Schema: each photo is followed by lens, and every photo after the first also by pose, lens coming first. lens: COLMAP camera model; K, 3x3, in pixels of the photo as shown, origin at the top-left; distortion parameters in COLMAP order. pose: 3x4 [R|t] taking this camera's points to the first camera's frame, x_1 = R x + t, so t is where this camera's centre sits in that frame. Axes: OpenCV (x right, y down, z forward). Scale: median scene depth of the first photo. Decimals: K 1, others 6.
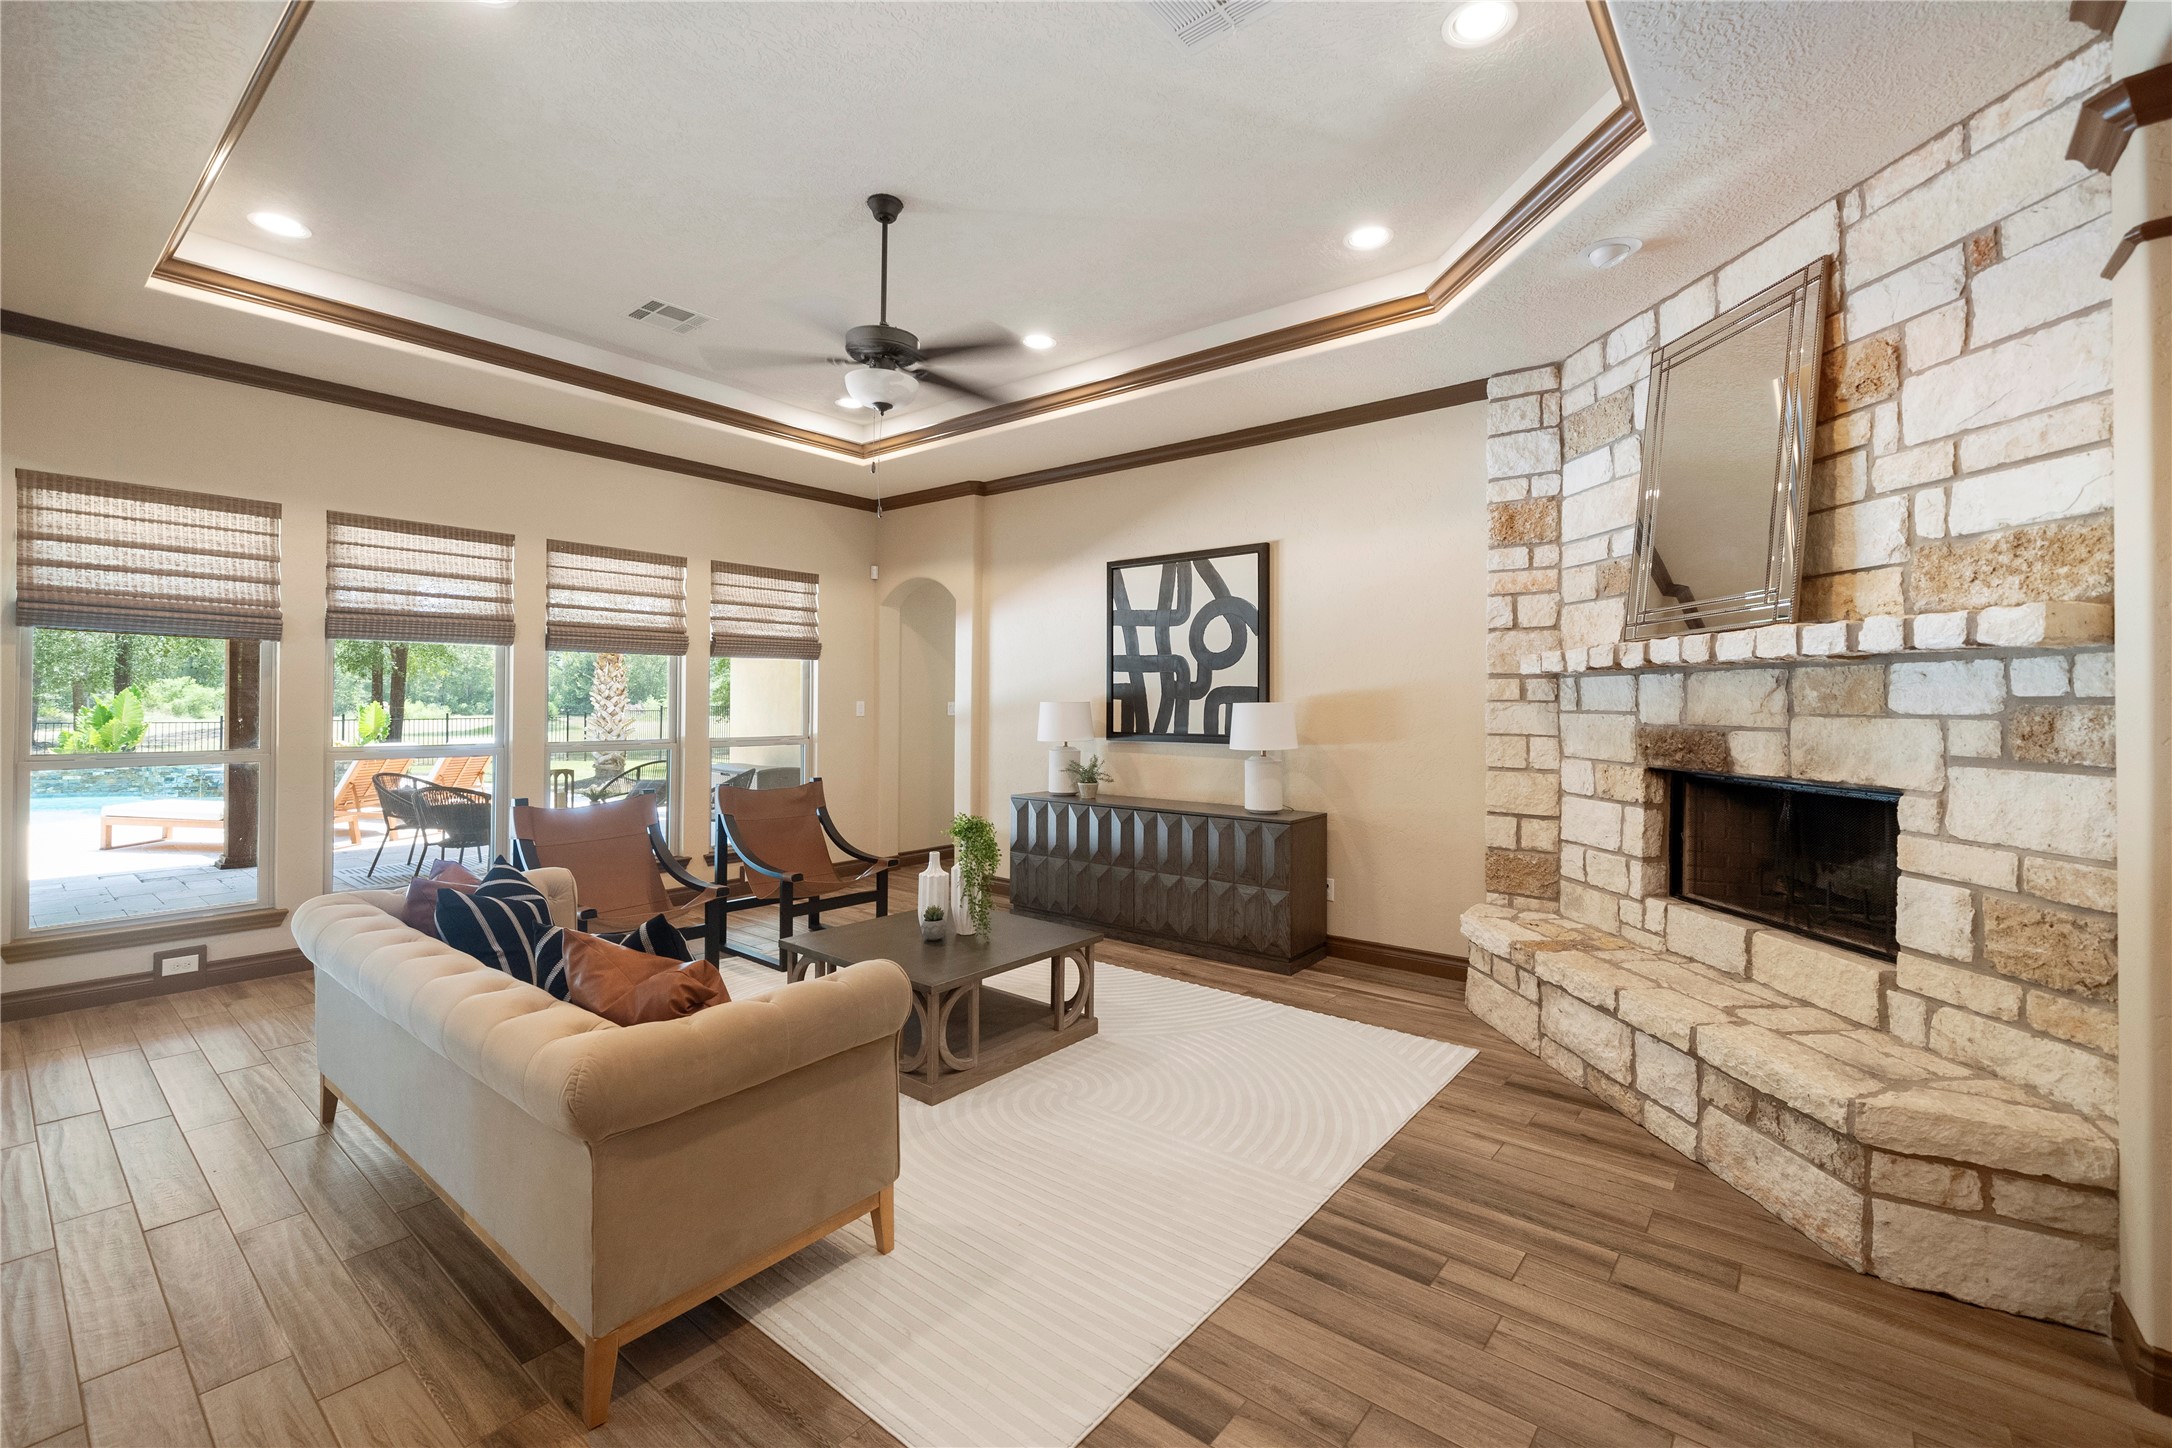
lens RADIAL K [[912.2, 0, 1111.4], [0, 912.2, 698.8], [0, 0, 1]] dist [-0.004047, 0.000207]
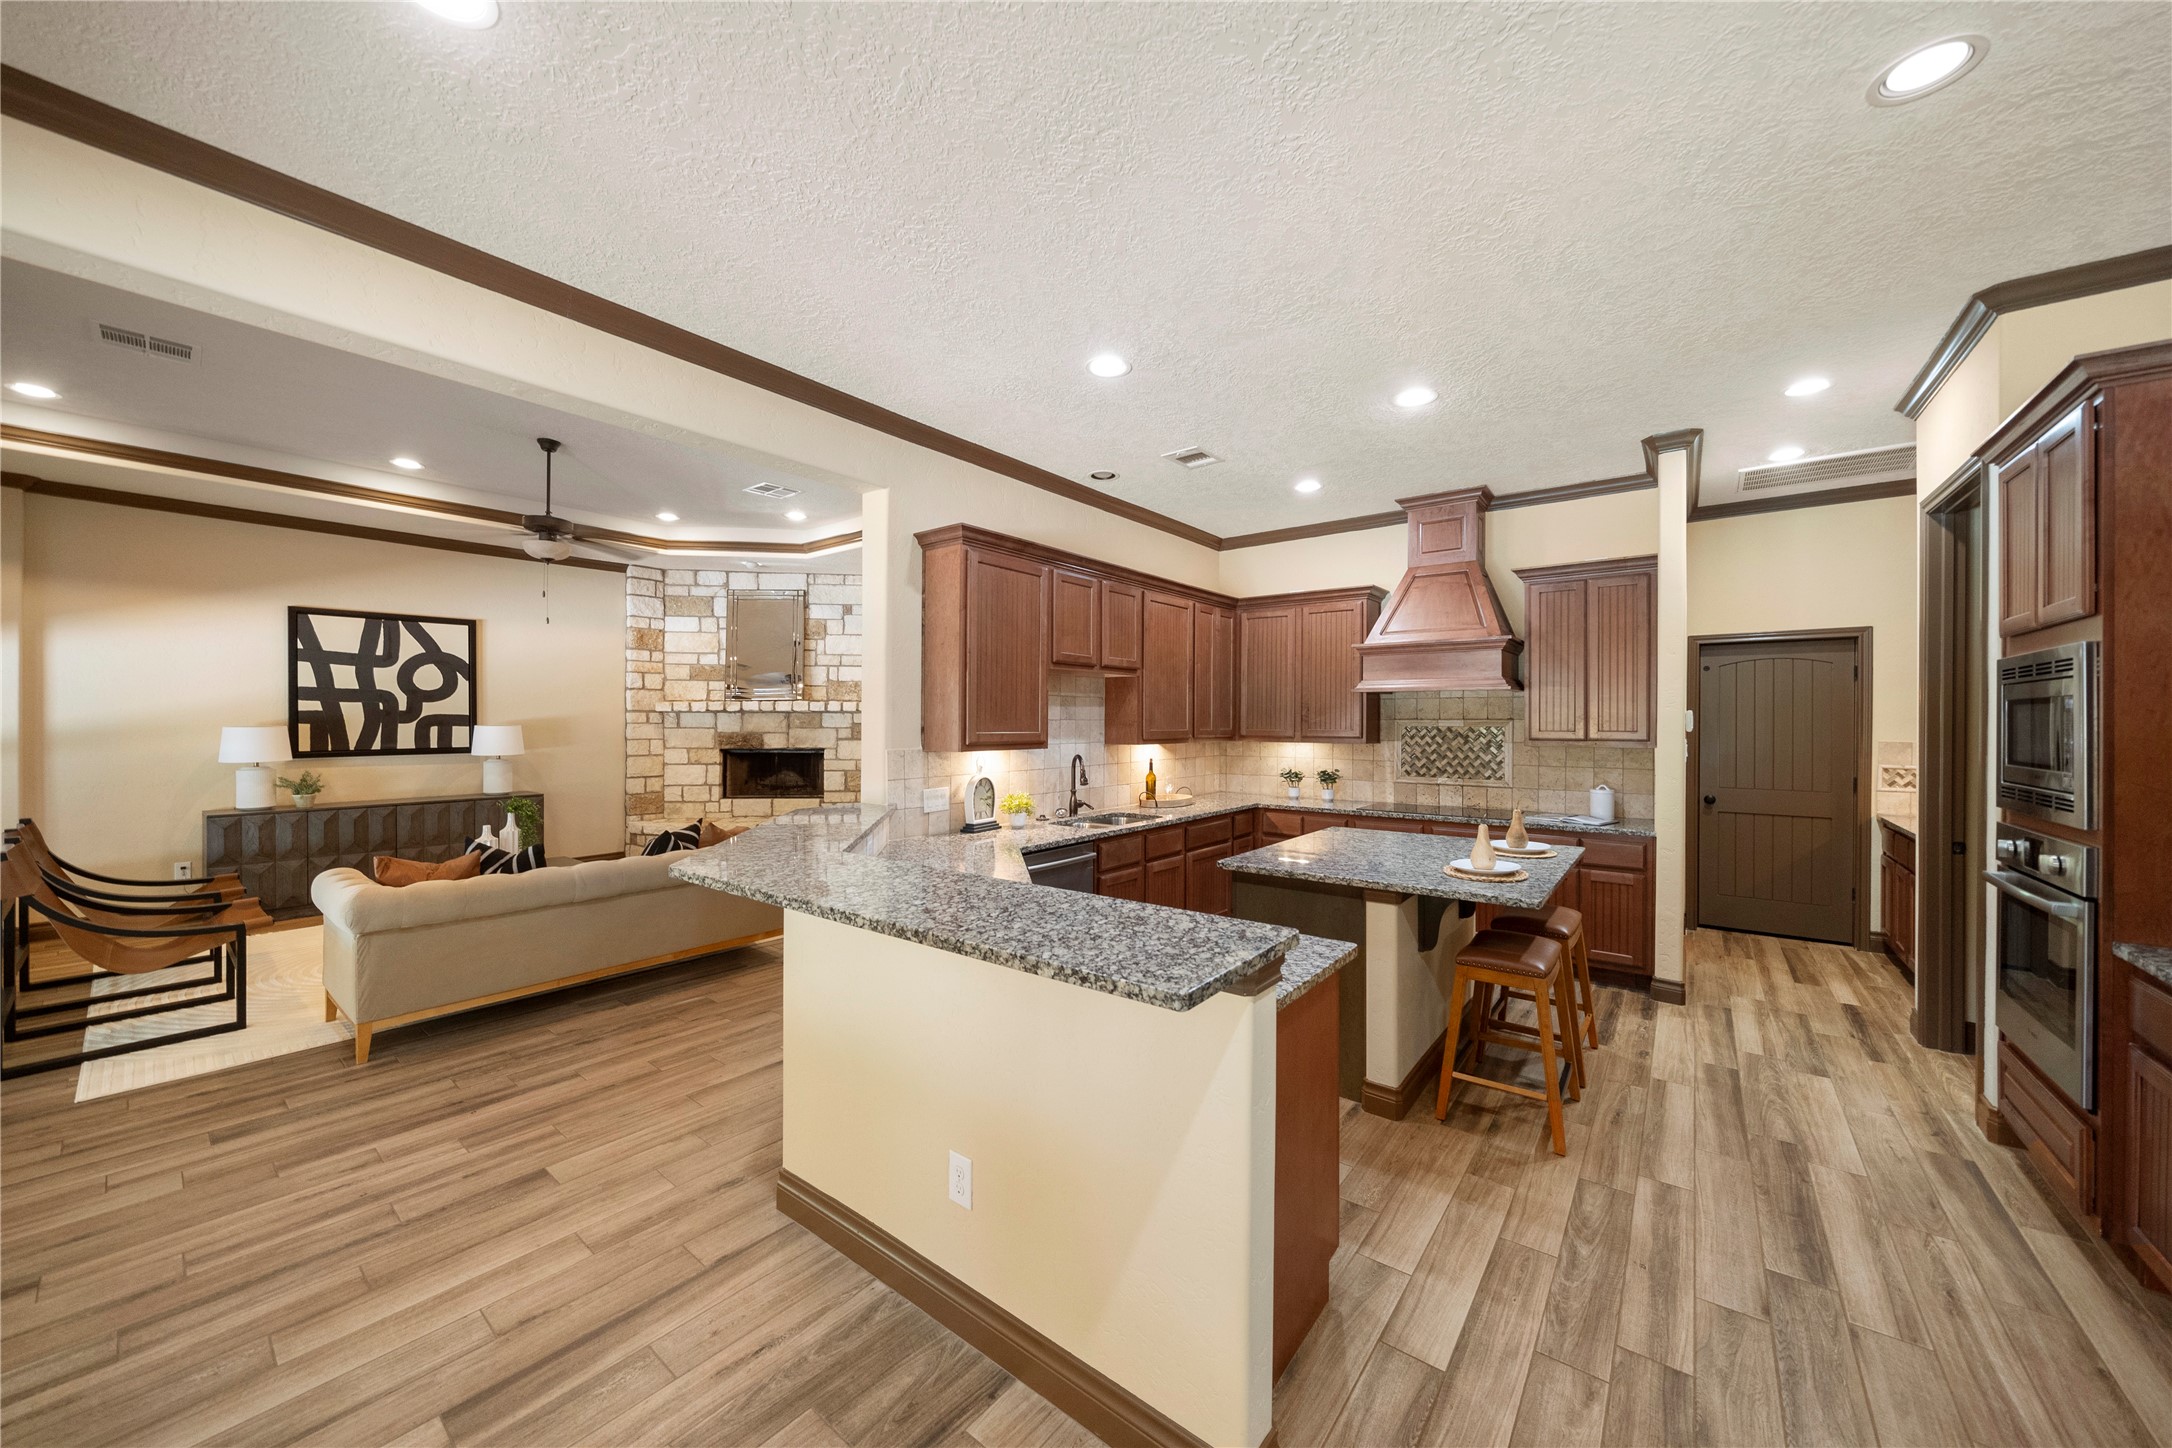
lens RADIAL K [[770.0, 0, 1077.7], [0, 770.0, 720.8], [0, 0, 1]] dist [-0.007226, 0.000418]
pose [[0.006959, -0.010079, 0.999925, -1.312438], [-0.008671, 0.999911, 0.010140, -0.029262], [-0.999938, -0.008740, 0.006871, -0.018552]]
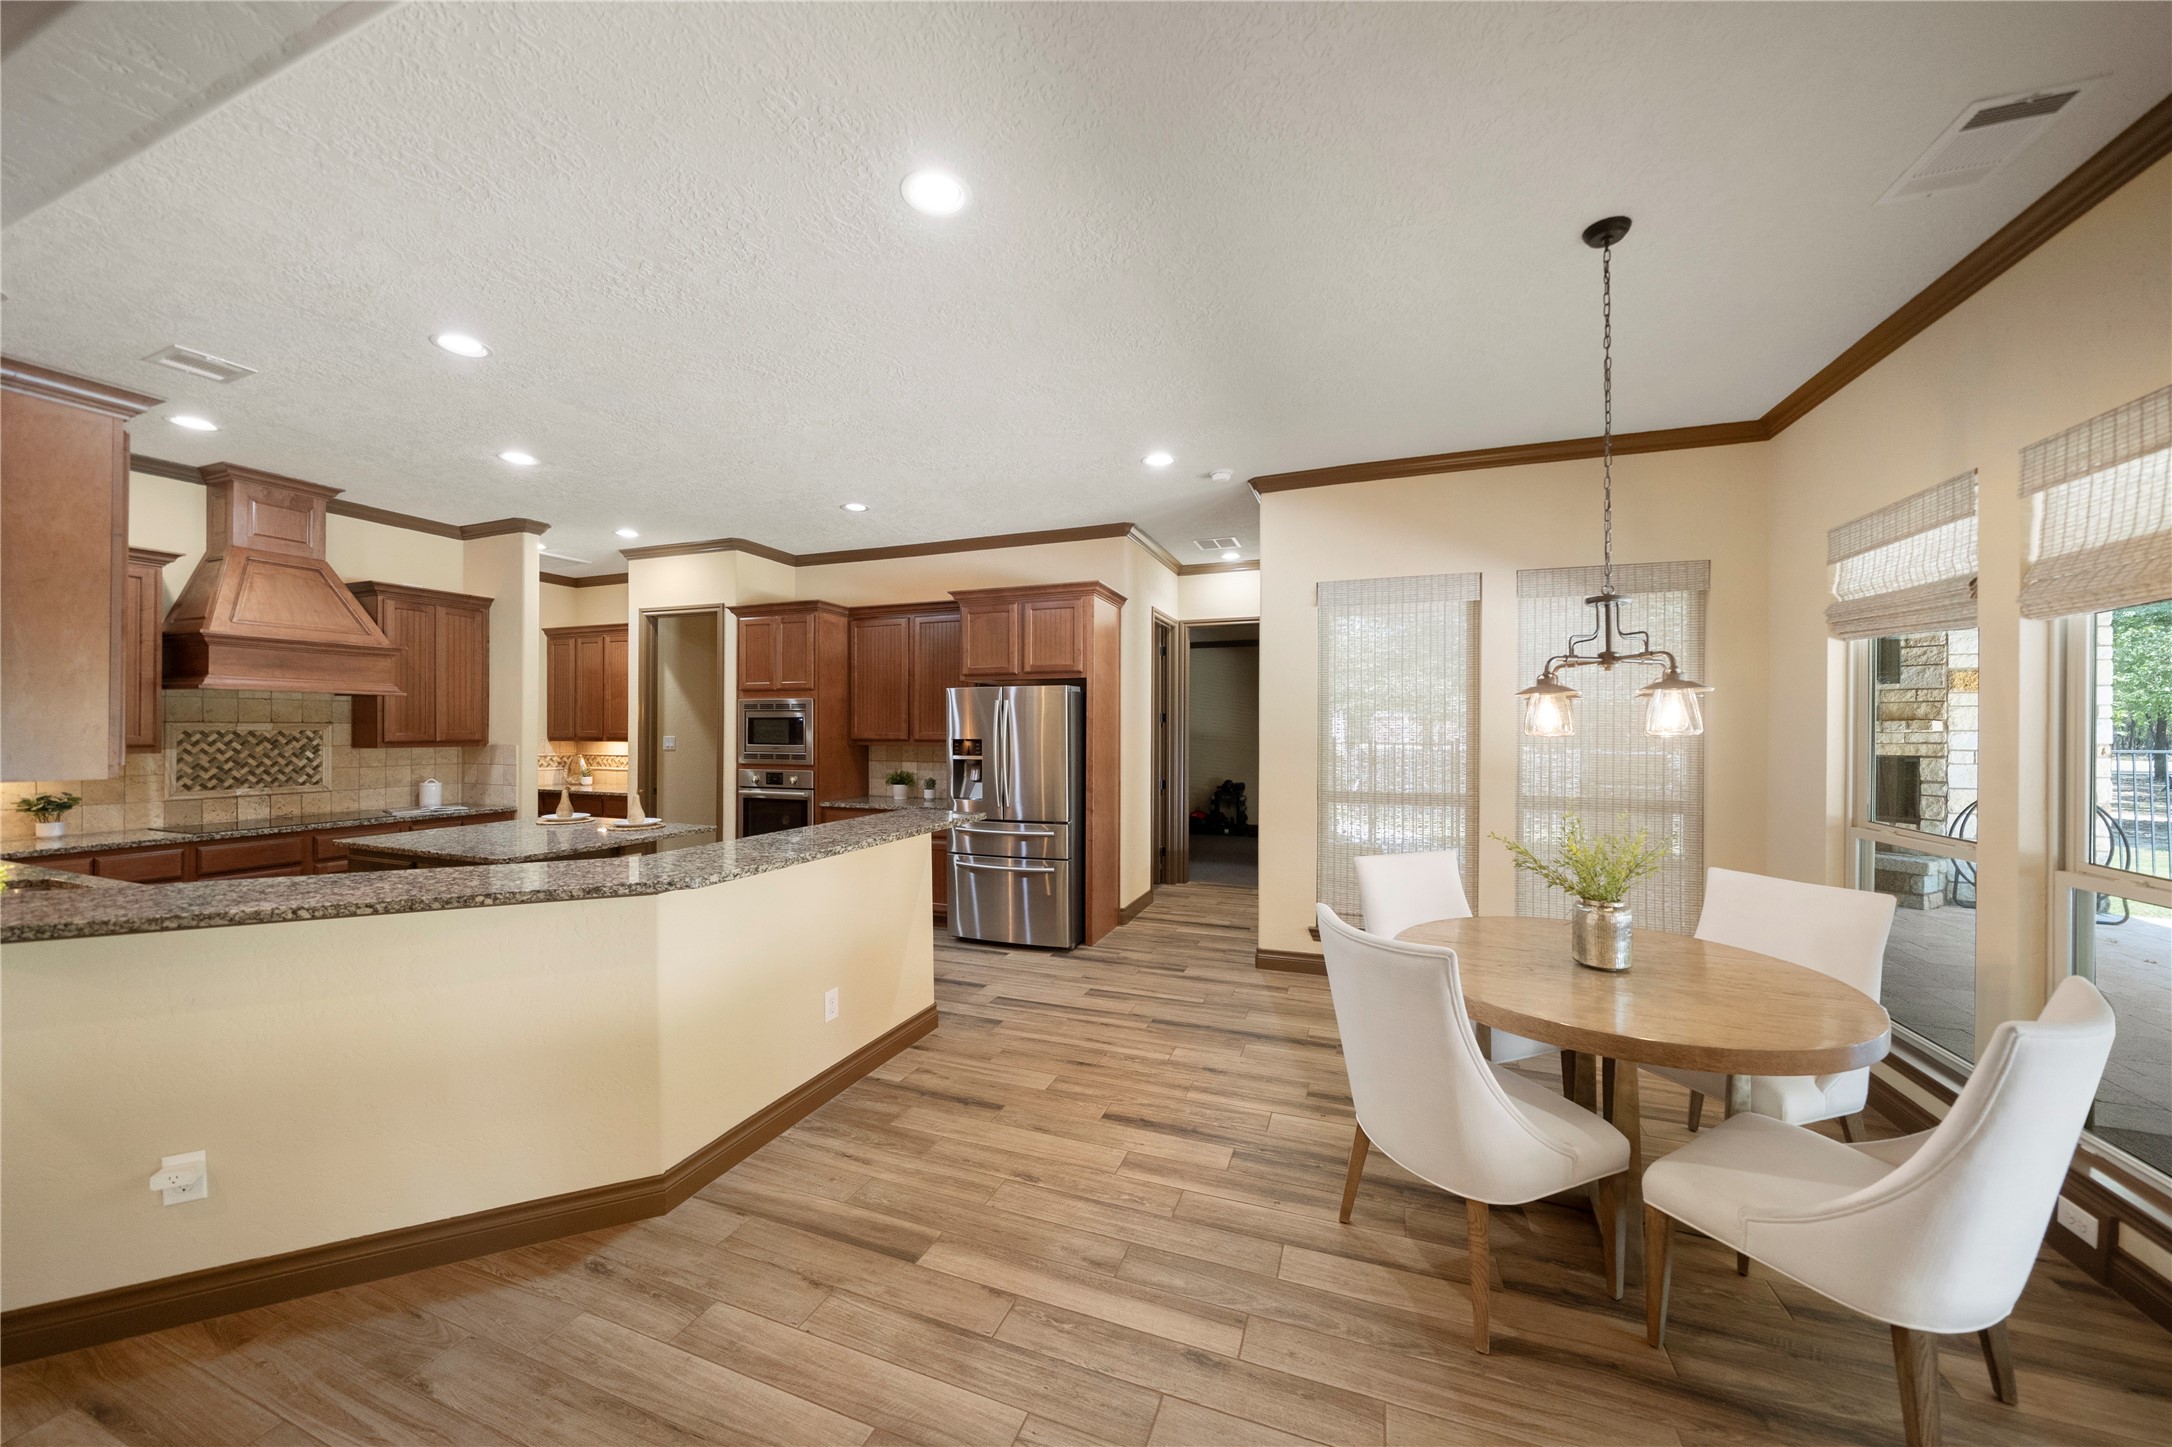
lens RADIAL K [[770.0, 0, 1092.9], [0, 770.0, 731.4], [0, 0, 1]] dist [-0.007226, 0.000418]
pose [[-0.952780, -0.013266, -0.303372, -0.906926], [-0.012093, 0.999910, -0.005744, -0.020132], [0.303421, -0.001805, -0.952855, 0.780566]]
